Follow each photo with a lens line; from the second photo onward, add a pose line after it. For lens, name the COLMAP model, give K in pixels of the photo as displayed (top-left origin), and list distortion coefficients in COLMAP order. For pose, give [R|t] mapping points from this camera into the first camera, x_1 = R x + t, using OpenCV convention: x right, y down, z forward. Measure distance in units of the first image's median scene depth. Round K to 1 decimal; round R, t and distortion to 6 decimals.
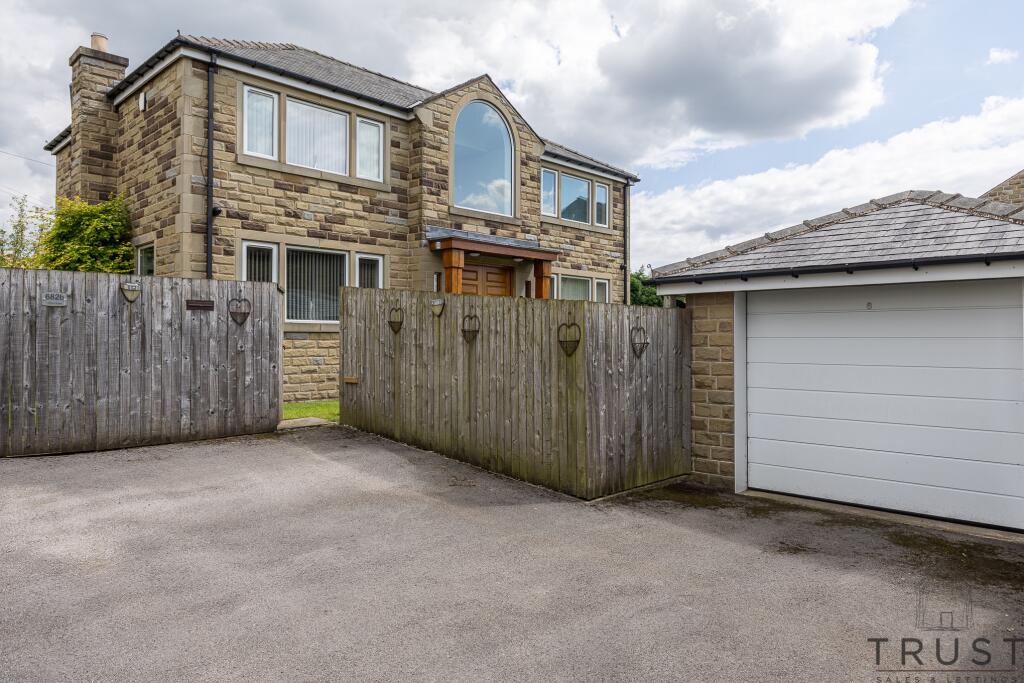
lens RADIAL K [[672.2, 0, 512.5], [0, 672.2, 339.7], [0, 0, 1]] dist [0.001216, 0.000024]
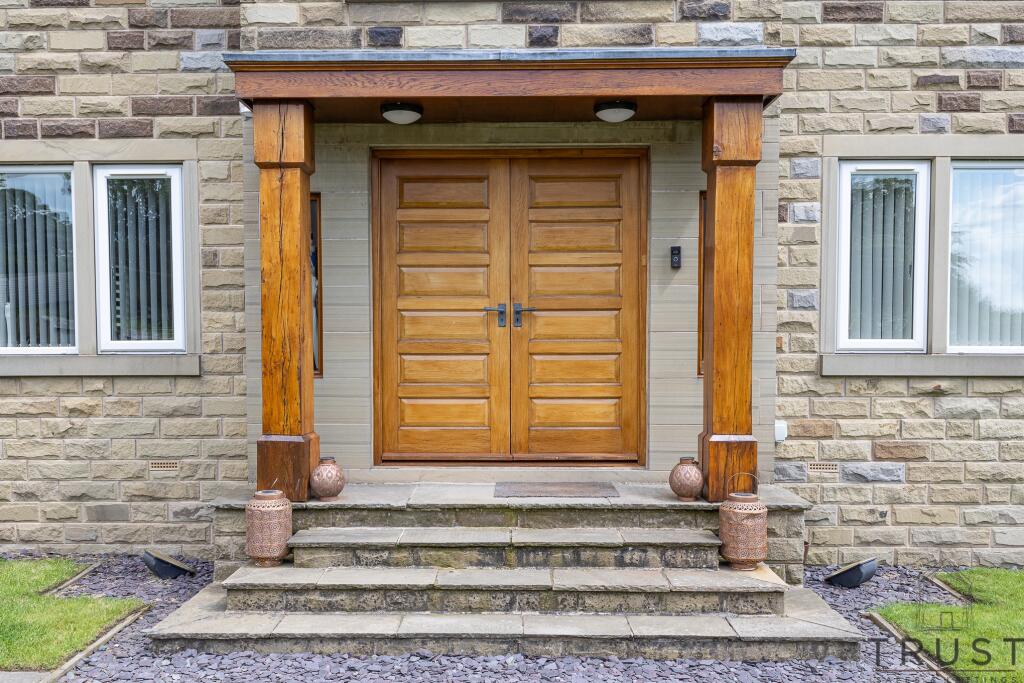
lens RADIAL K [[858.5, 0, 511.6], [0, 858.5, 341.1], [0, 0, 1]] dist [-0.008067, -0.000982]
pose [[0.680912, 0.029605, -0.731767, 0.275235], [0.002133, 0.999098, 0.042405, -0.049689], [0.732362, -0.030435, 0.680235, 0.826192]]
